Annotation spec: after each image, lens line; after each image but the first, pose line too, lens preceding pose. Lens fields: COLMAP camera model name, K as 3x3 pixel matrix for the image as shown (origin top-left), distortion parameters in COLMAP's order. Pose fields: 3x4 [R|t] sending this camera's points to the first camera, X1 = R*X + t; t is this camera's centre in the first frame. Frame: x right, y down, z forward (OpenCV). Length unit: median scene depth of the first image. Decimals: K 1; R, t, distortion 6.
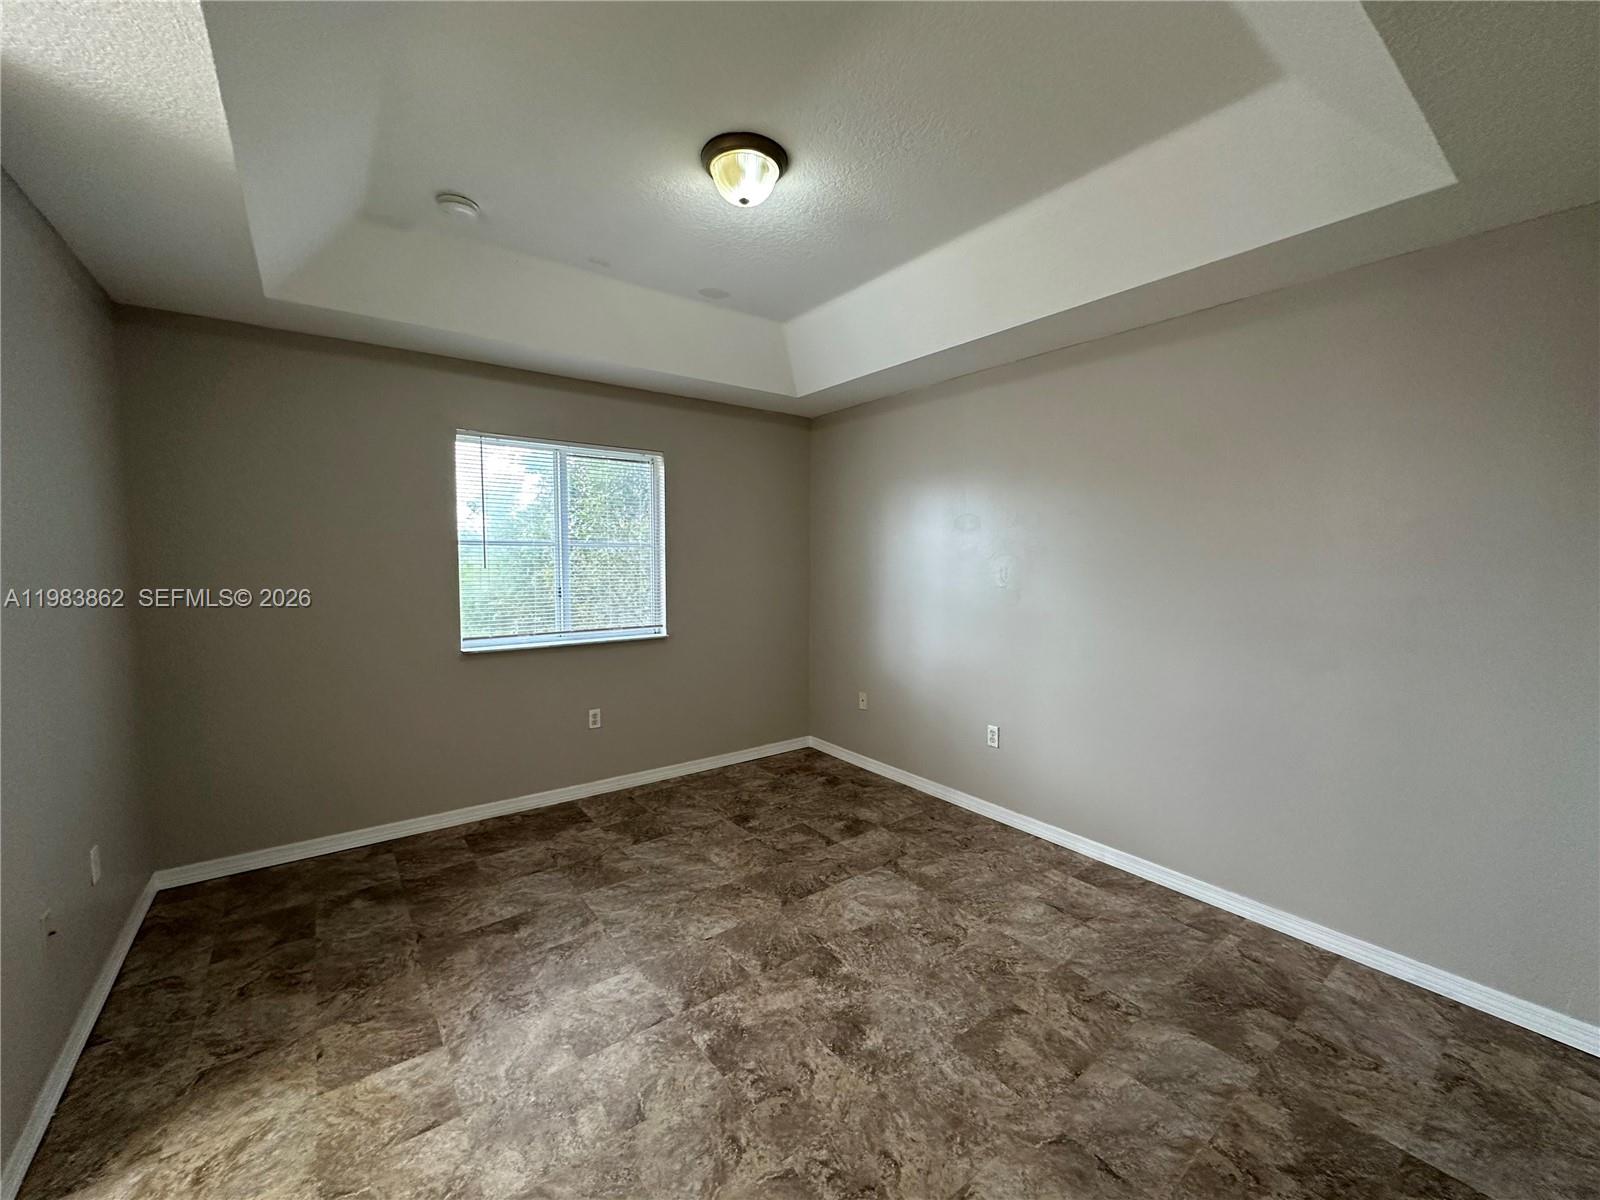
lens RADIAL K [[639.1, 0, 796.3], [0, 639.1, 596.8], [0, 0, 1]] dist [-0.004332, 0.001004]
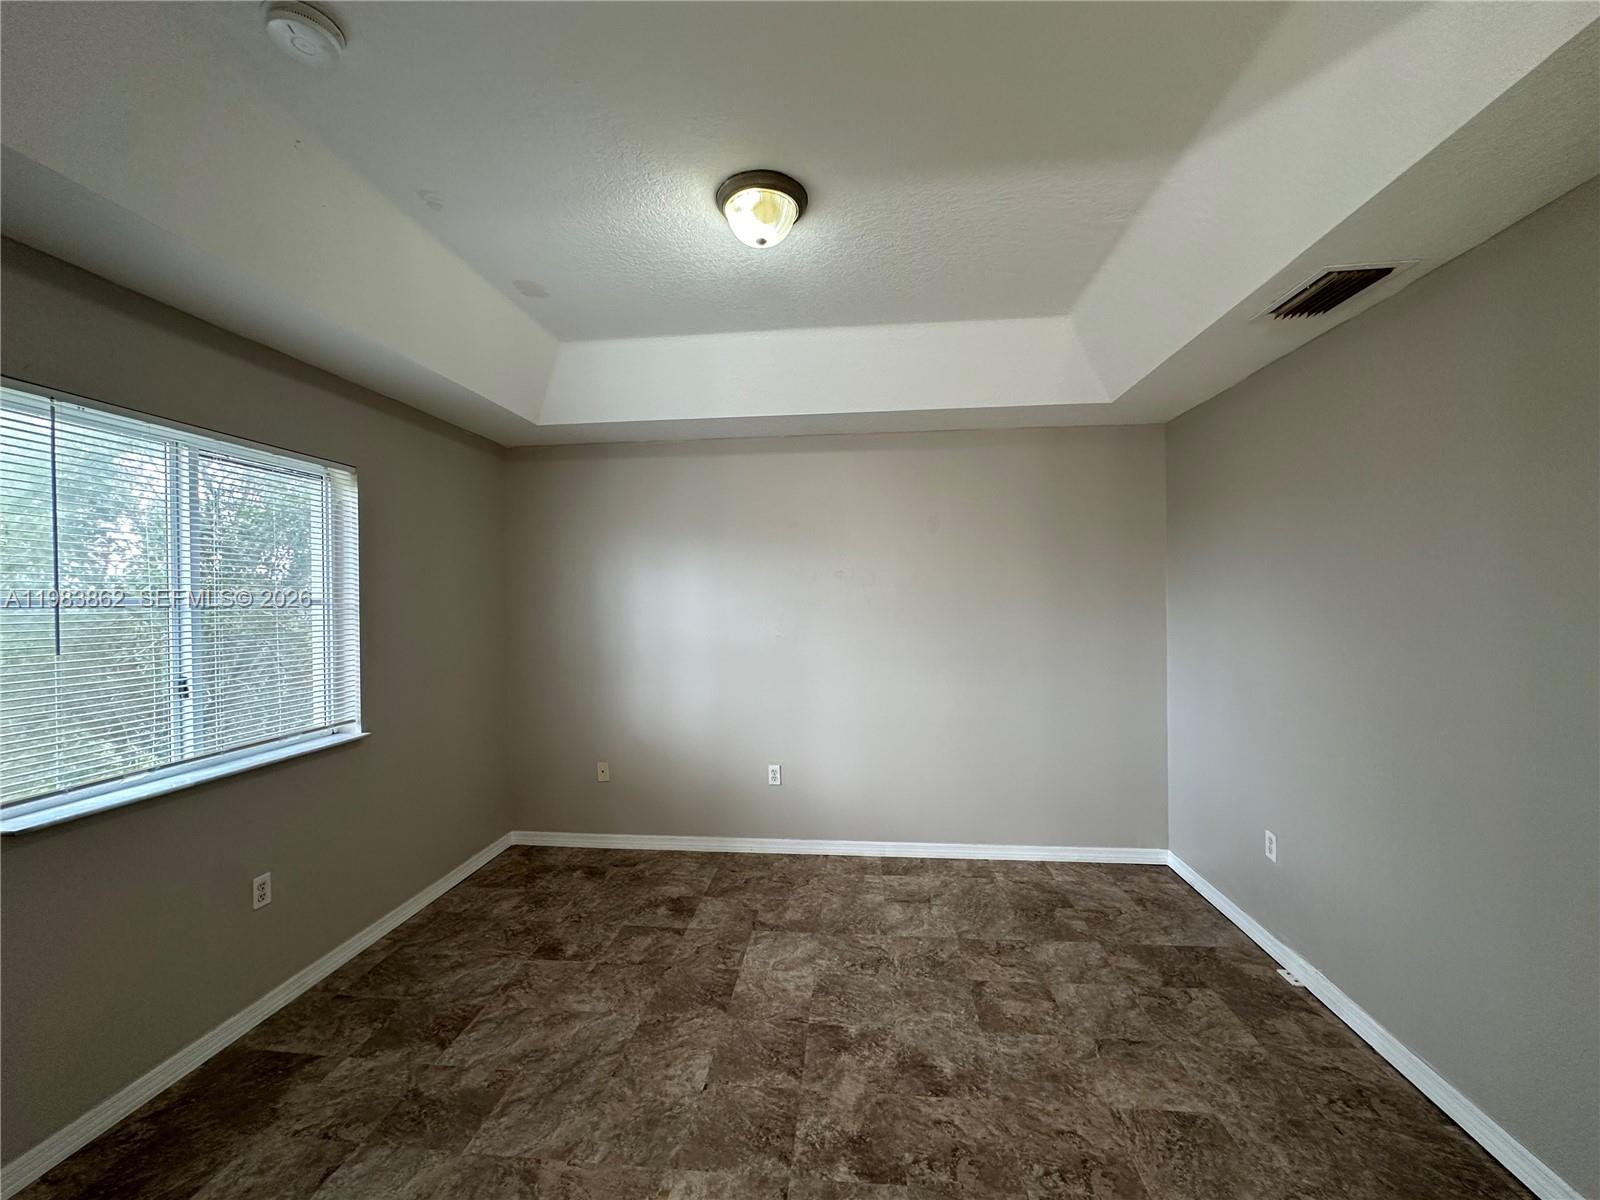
lens RADIAL K [[639.1, 0, 801.3], [0, 639.1, 599.2], [0, 0, 1]] dist [-0.004332, 0.001004]
pose [[0.675950, -0.011874, 0.736851, -0.551376], [0.059780, 0.997459, -0.038766, -0.040617], [-0.734519, 0.070253, 0.674942, 0.268541]]
